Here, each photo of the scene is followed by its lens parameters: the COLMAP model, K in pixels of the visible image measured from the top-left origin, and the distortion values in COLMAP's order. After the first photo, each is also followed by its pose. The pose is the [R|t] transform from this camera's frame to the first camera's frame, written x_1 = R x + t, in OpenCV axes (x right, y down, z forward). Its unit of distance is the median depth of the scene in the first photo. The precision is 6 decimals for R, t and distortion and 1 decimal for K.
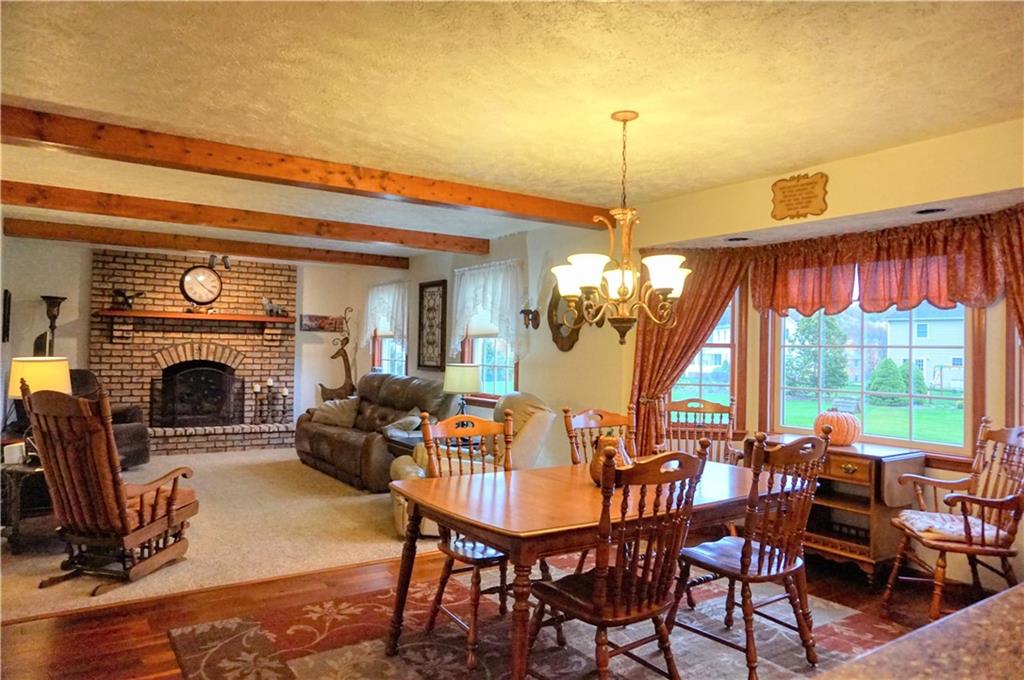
lens RADIAL K [[689.7, 0, 512.8], [0, 689.7, 342.8], [0, 0, 1]] dist [-0.038704, 0.030202]
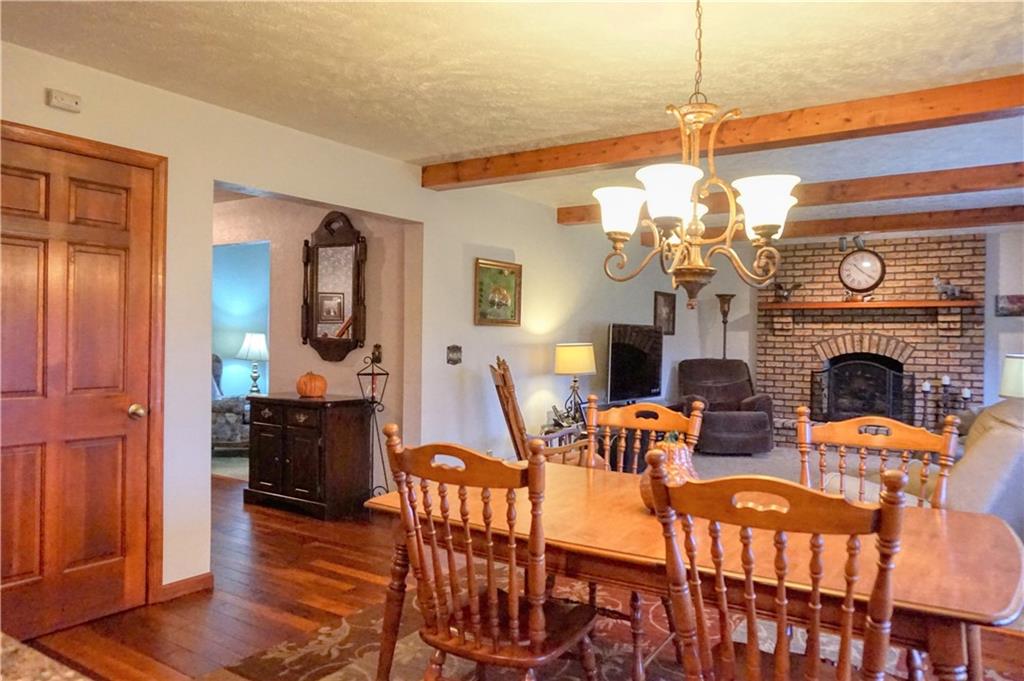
lens RADIAL K [[737.2, 0, 526.9], [0, 737.2, 344.6], [0, 0, 1]] dist [-0.011813, 0.014748]
pose [[0.391011, -0.006370, -0.920364, 0.287393], [0.007986, 0.999962, -0.003528, 0.015097], [0.920351, -0.005970, 0.391047, 0.213394]]
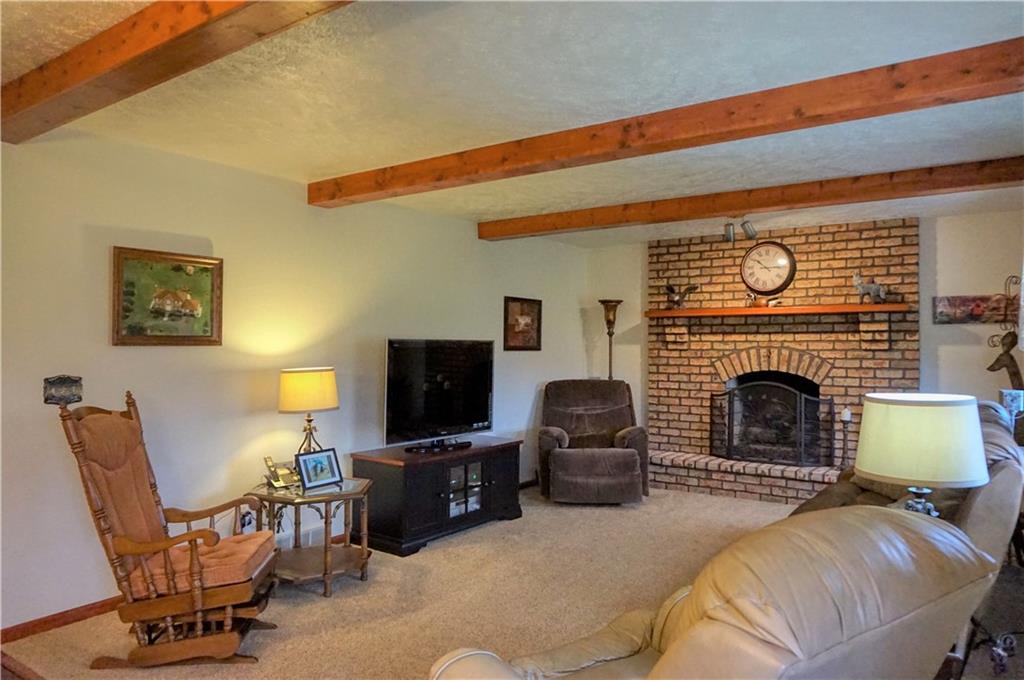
lens RADIAL K [[689.7, 0, 517.0], [0, 689.7, 342.3], [0, 0, 1]] dist [-0.038704, 0.030202]
pose [[0.352546, -0.024686, -0.935469, 0.139199], [0.015892, 0.999666, -0.020391, 0.005677], [0.935659, -0.007678, 0.352821, 0.515525]]
